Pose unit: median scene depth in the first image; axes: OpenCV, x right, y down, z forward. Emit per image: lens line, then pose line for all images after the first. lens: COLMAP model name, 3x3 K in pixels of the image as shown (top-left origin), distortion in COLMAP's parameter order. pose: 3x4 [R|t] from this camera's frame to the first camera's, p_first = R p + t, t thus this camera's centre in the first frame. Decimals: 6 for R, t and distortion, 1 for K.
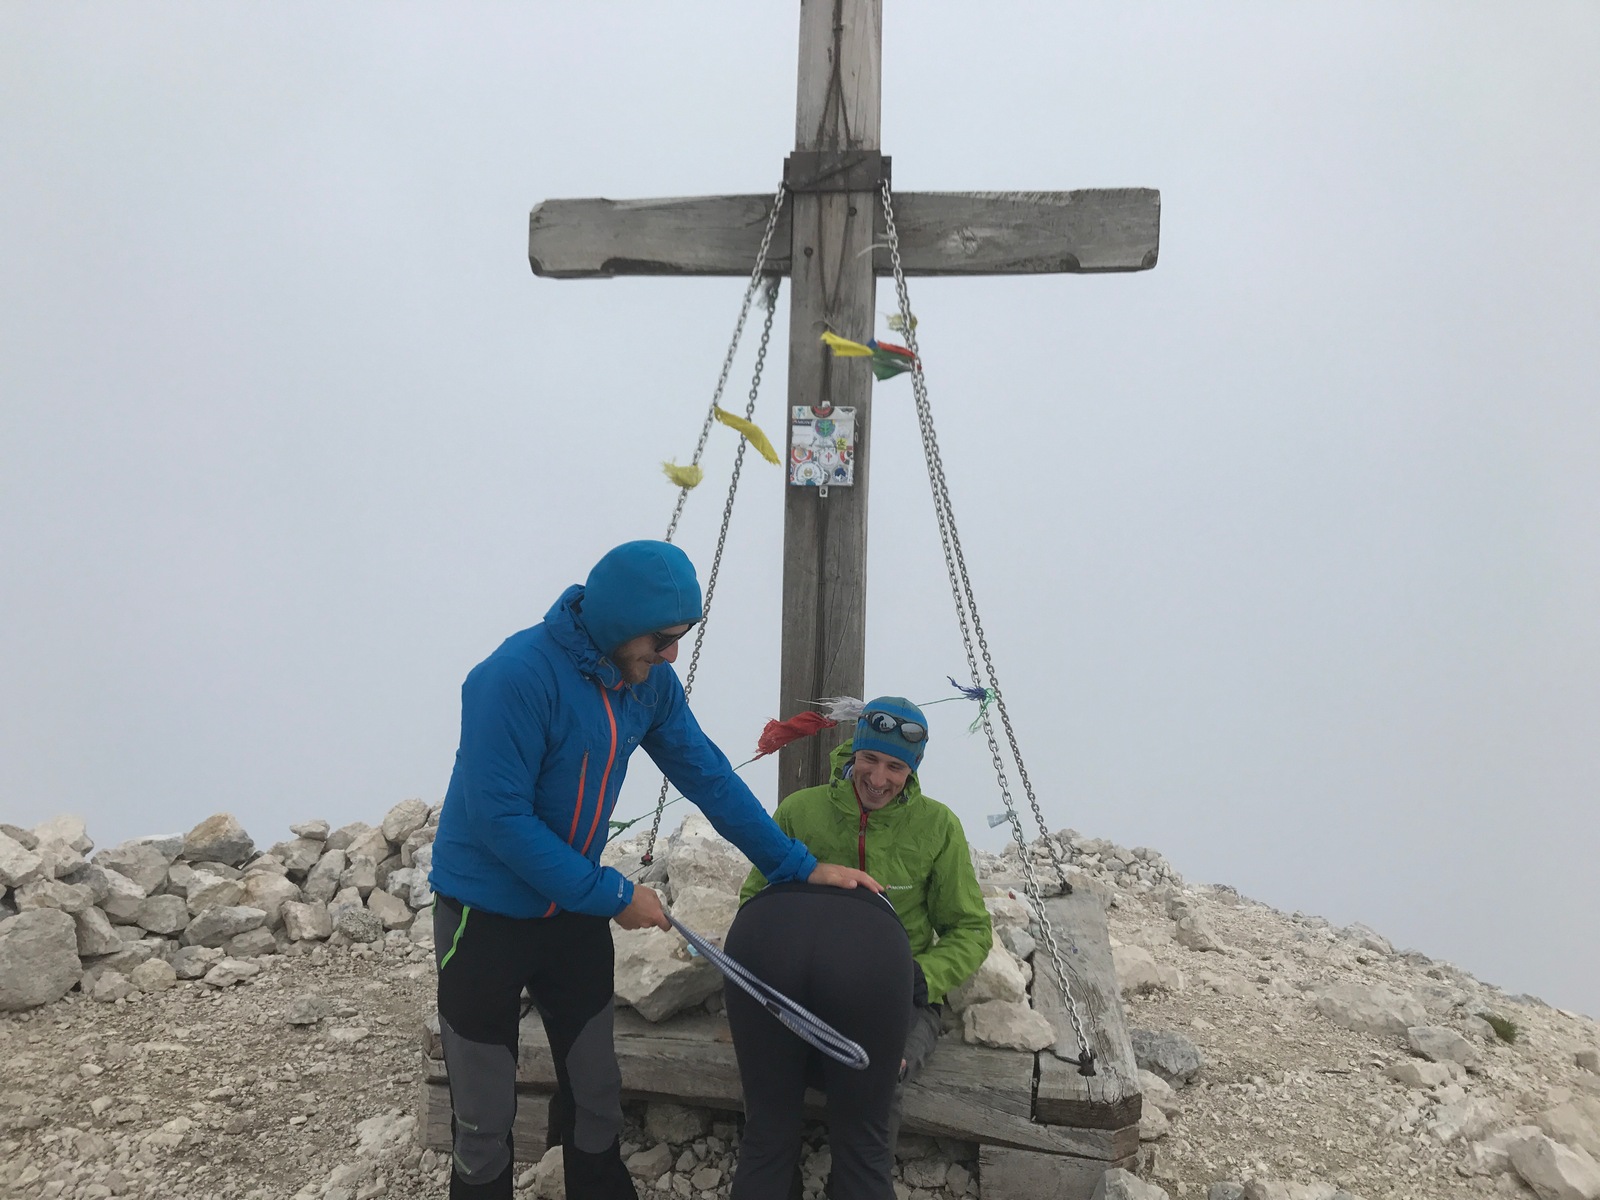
lens RADIAL K [[1307.5, 0, 711.8], [0, 1307.5, 612.8], [0, 0, 1]] dist [0.005439, -0.000418]
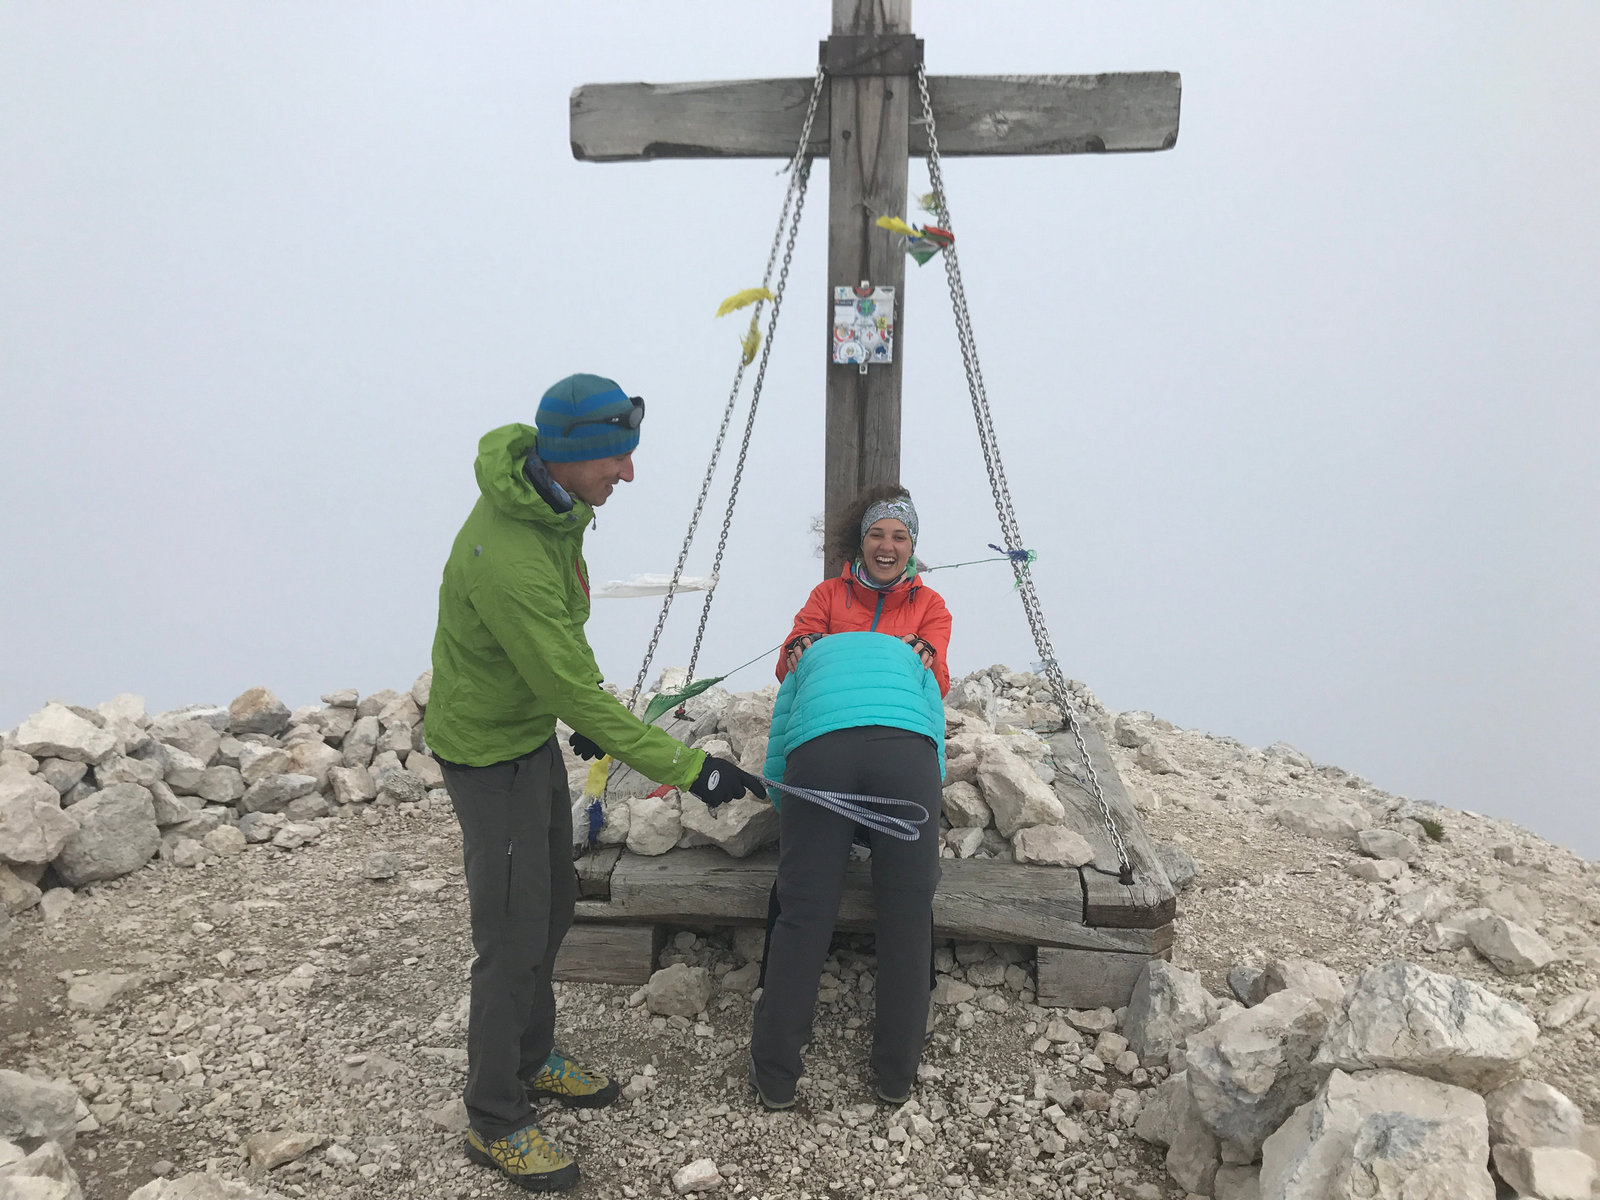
lens RADIAL K [[1307.5, 0, 712.9], [0, 1307.5, 617.5], [0, 0, 1]] dist [0.005439, -0.000418]
pose [[0.997124, -0.037041, 0.066119, -0.114106], [0.028877, 0.992303, 0.120419, -0.023263], [-0.070070, -0.118163, 0.990519, -0.069719]]
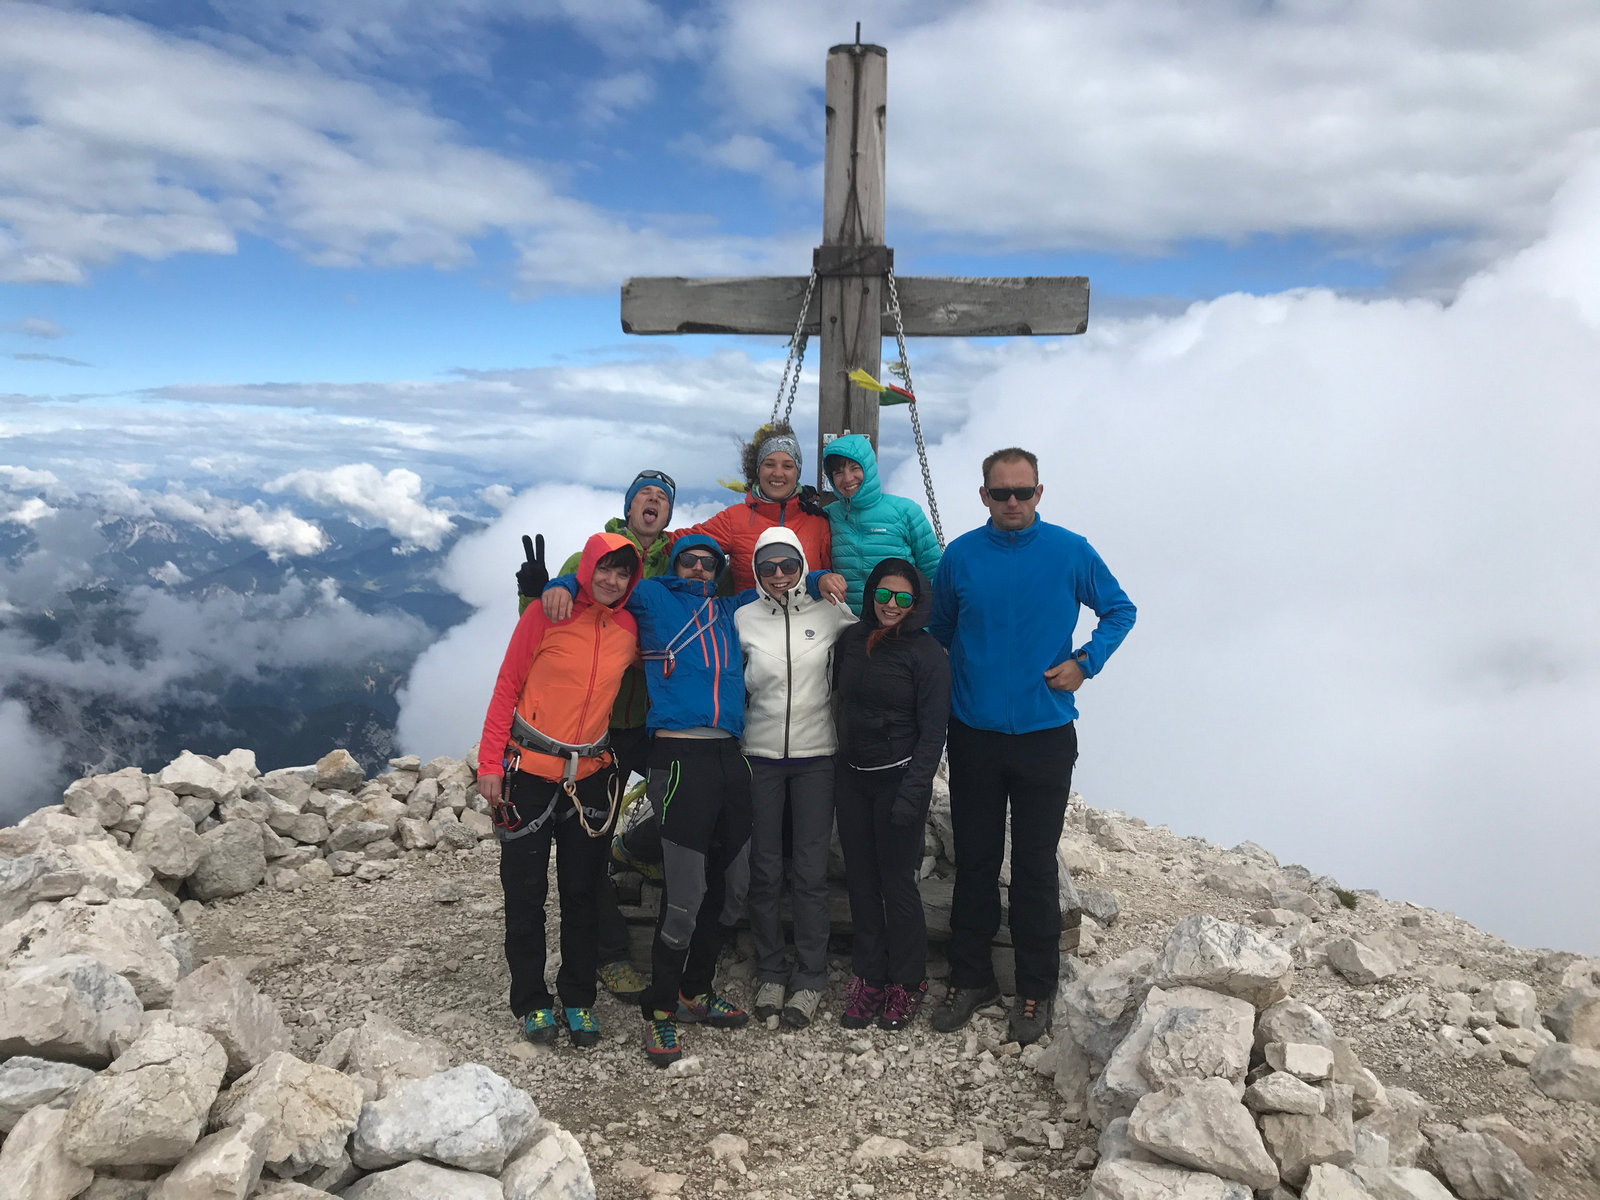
lens RADIAL K [[1307.5, 0, 698.3], [0, 1307.5, 608.9], [0, 0, 1]] dist [0.005439, -0.000418]
pose [[0.998576, -0.012705, 0.051818, -0.138937], [0.011330, 0.999578, 0.026743, -0.013618], [-0.052136, -0.026118, 0.998298, -0.351701]]
